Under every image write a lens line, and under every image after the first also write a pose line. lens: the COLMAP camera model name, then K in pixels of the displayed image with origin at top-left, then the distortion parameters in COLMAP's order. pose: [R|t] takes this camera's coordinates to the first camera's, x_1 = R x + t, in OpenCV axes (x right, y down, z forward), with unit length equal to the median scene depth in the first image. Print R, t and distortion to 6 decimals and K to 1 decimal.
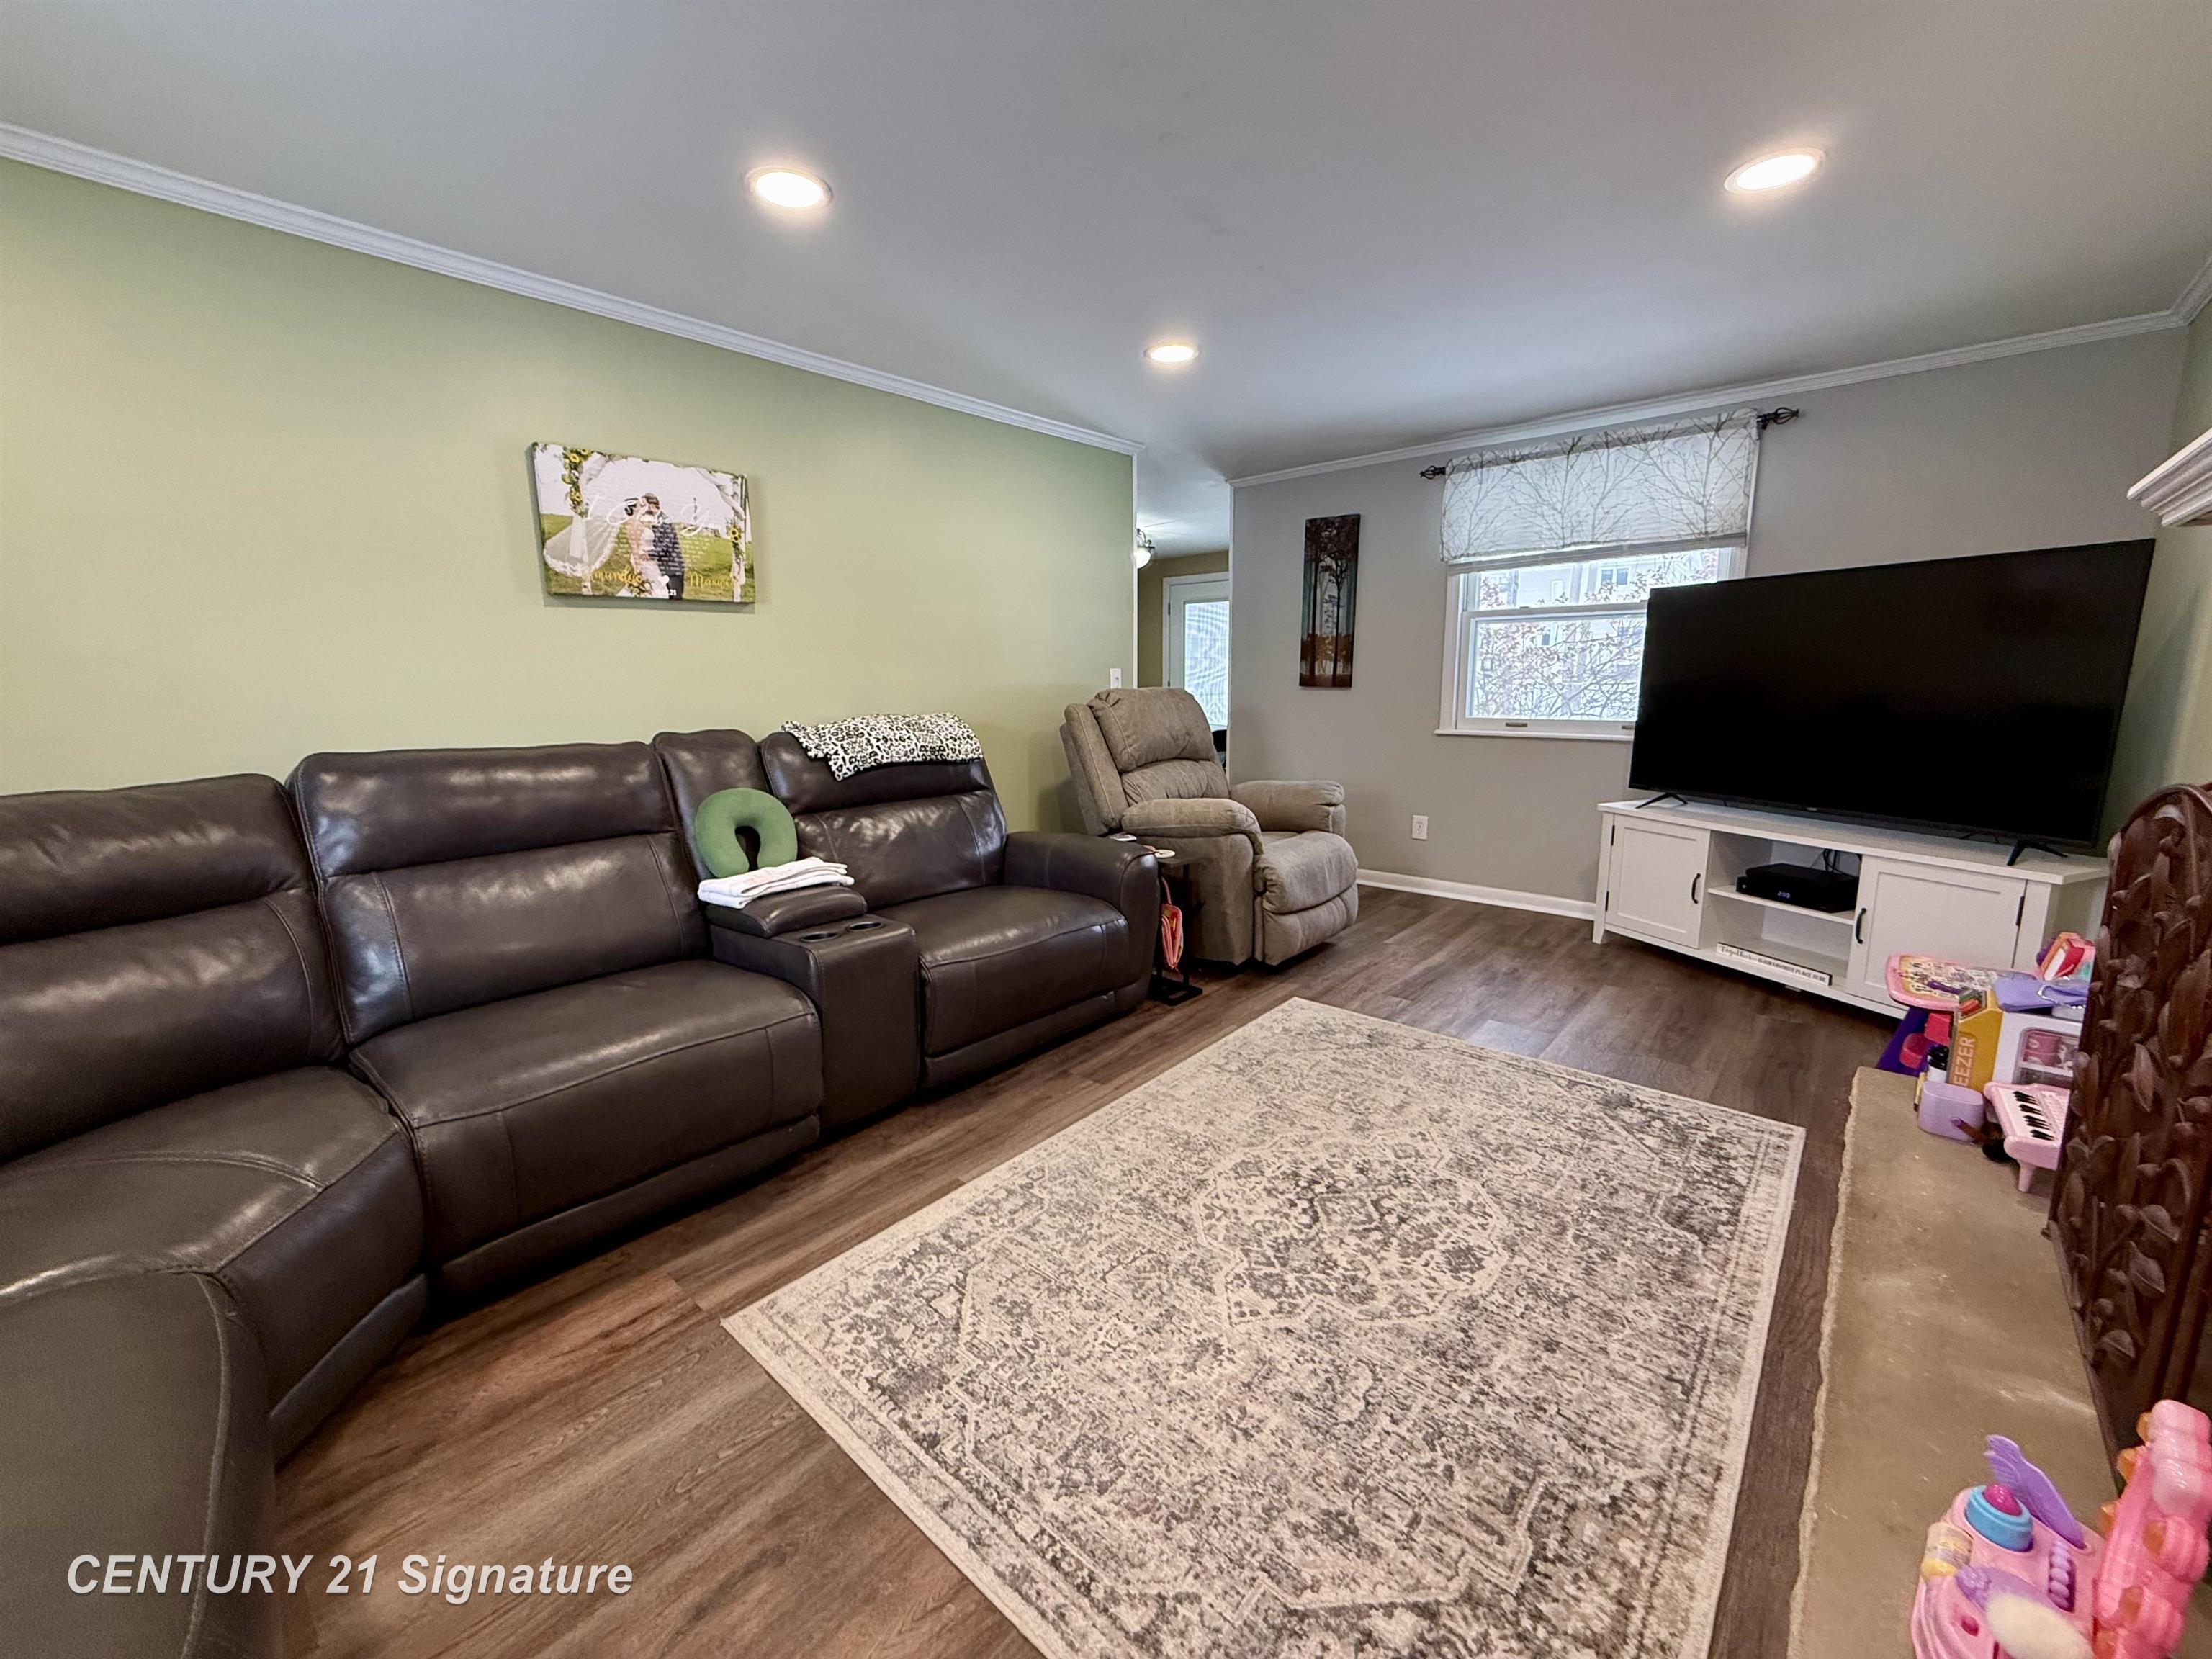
lens RADIAL K [[878.9, 0, 1106.0], [0, 878.9, 829.5], [0, 0, 1]] dist [-0.002979, -0.000153]
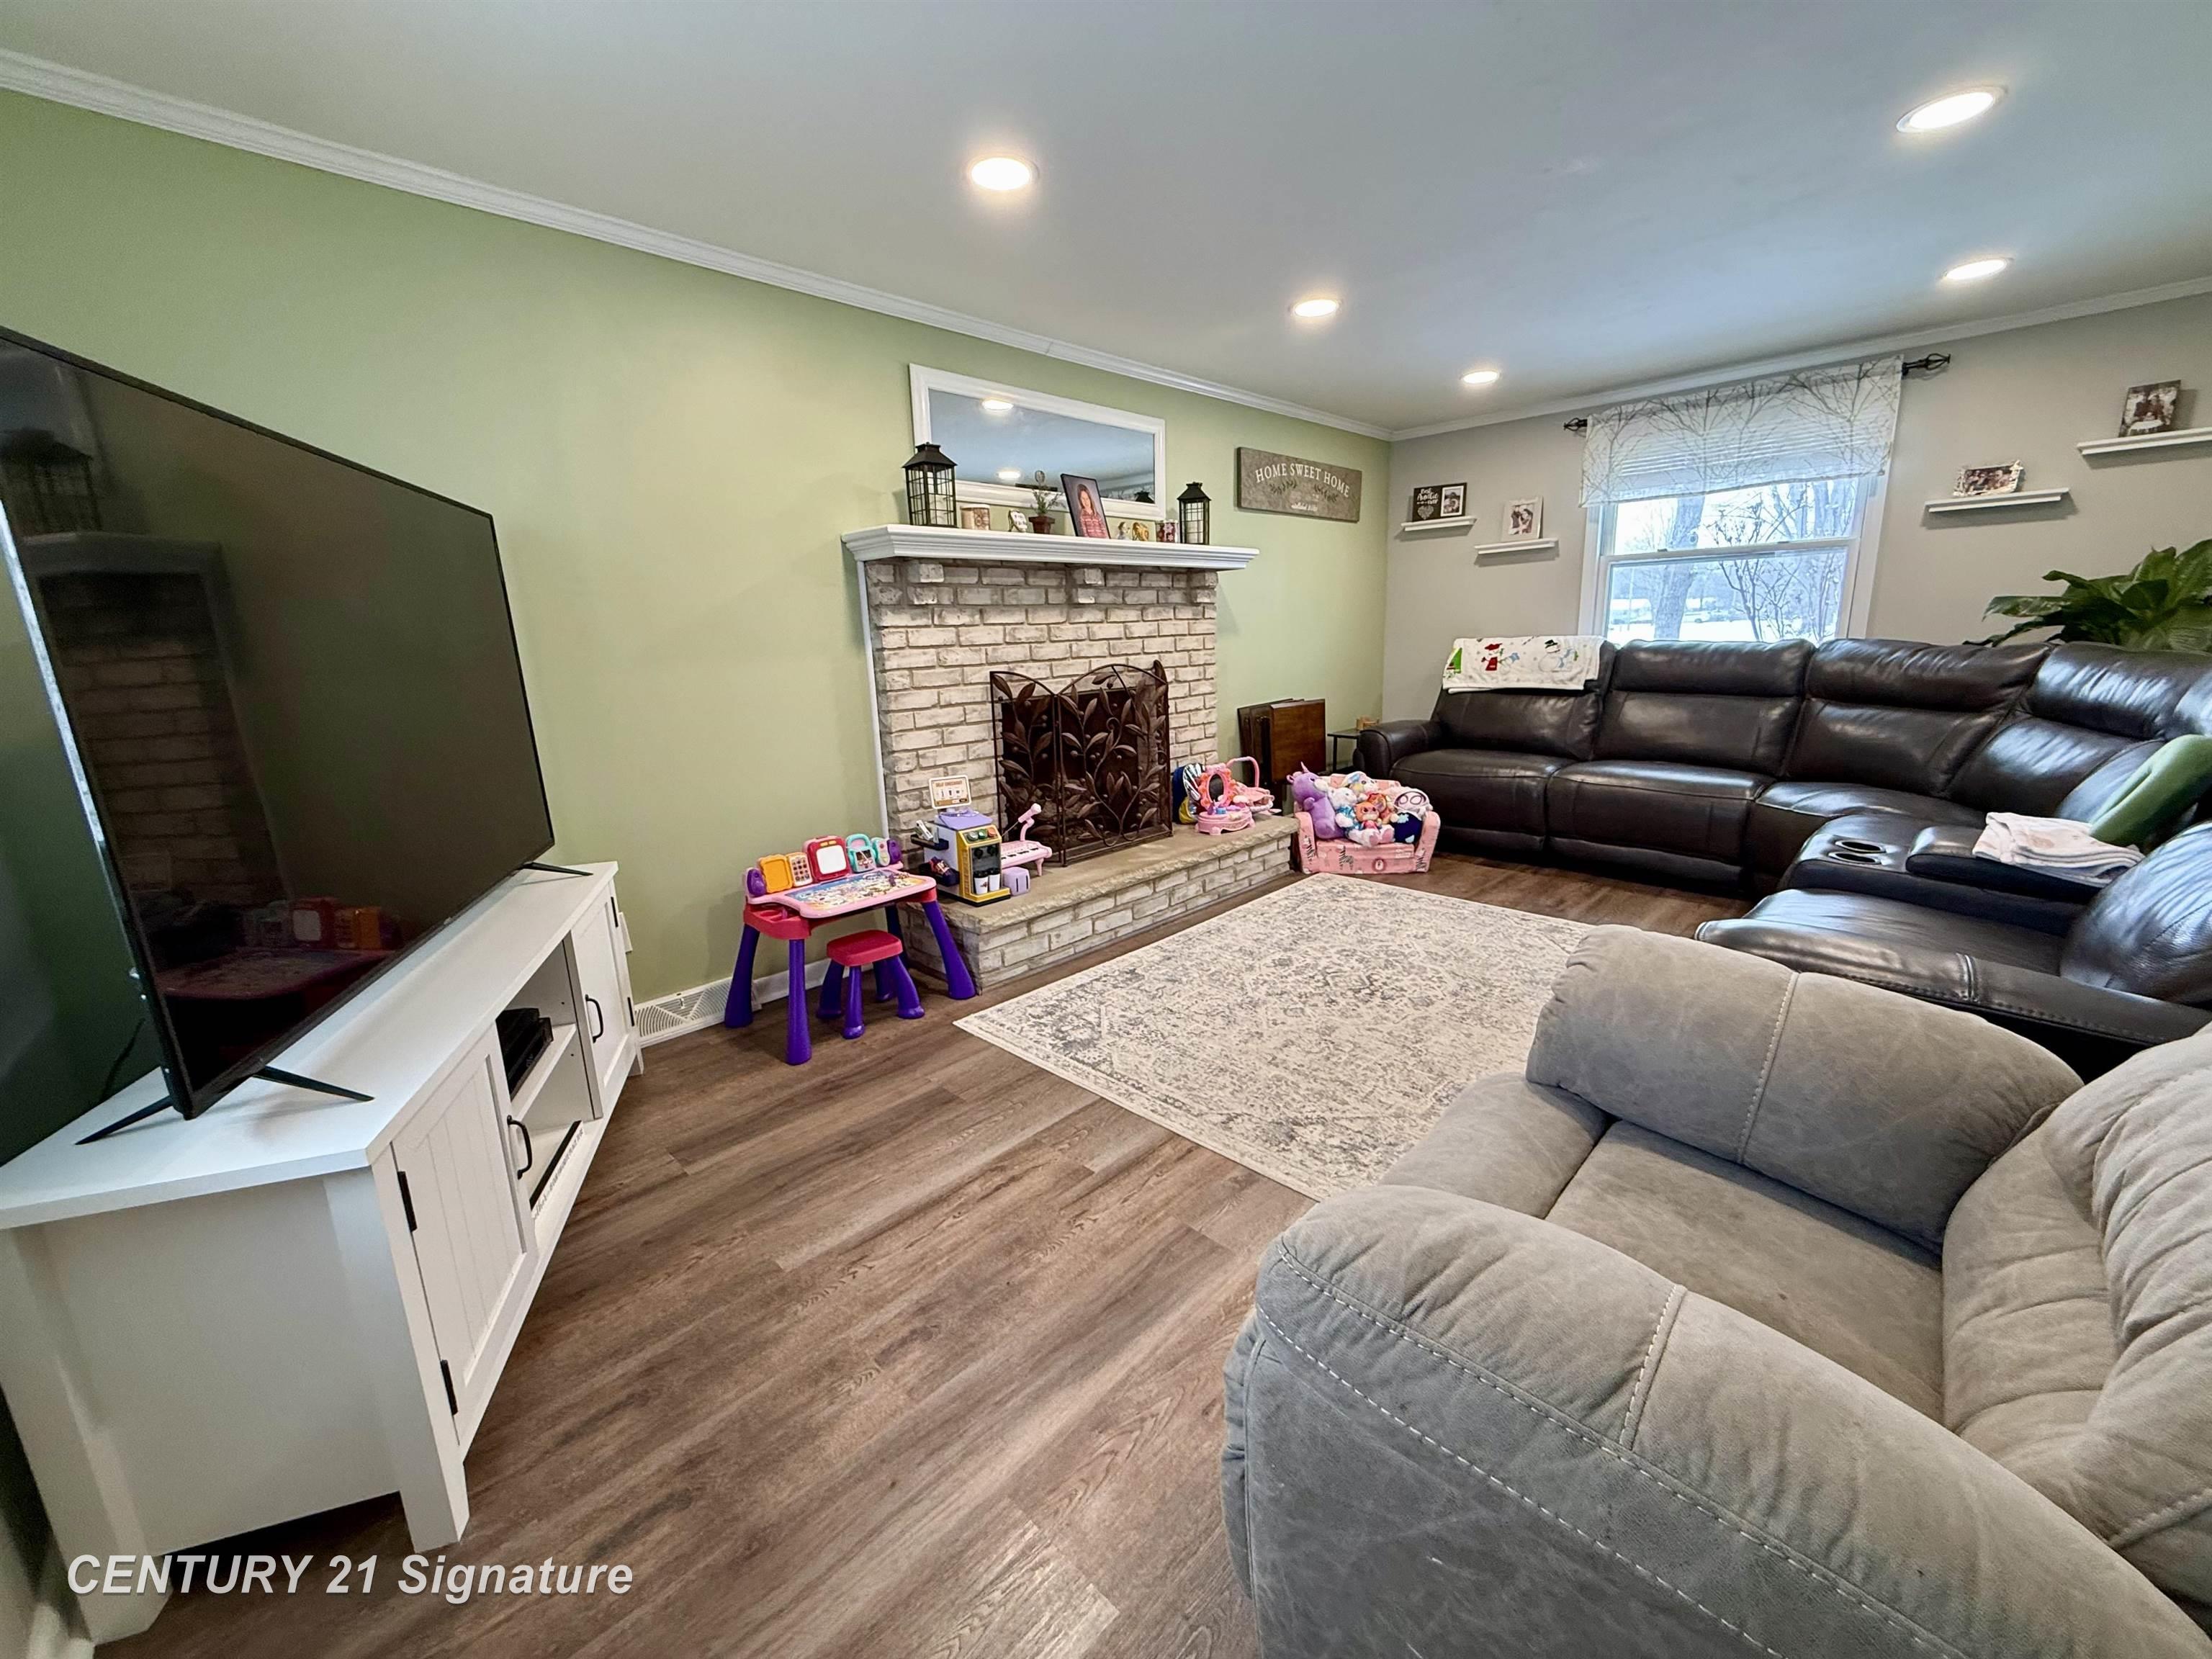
lens RADIAL K [[878.9, 0, 1106.0], [0, 878.9, 829.5], [0, 0, 1]] dist [-0.002979, -0.000153]
pose [[-0.997354, 0.037806, 0.062098, 0.537140], [0.059046, 0.919556, 0.388498, -0.377109], [-0.042415, 0.391137, -0.919355, 2.115836]]
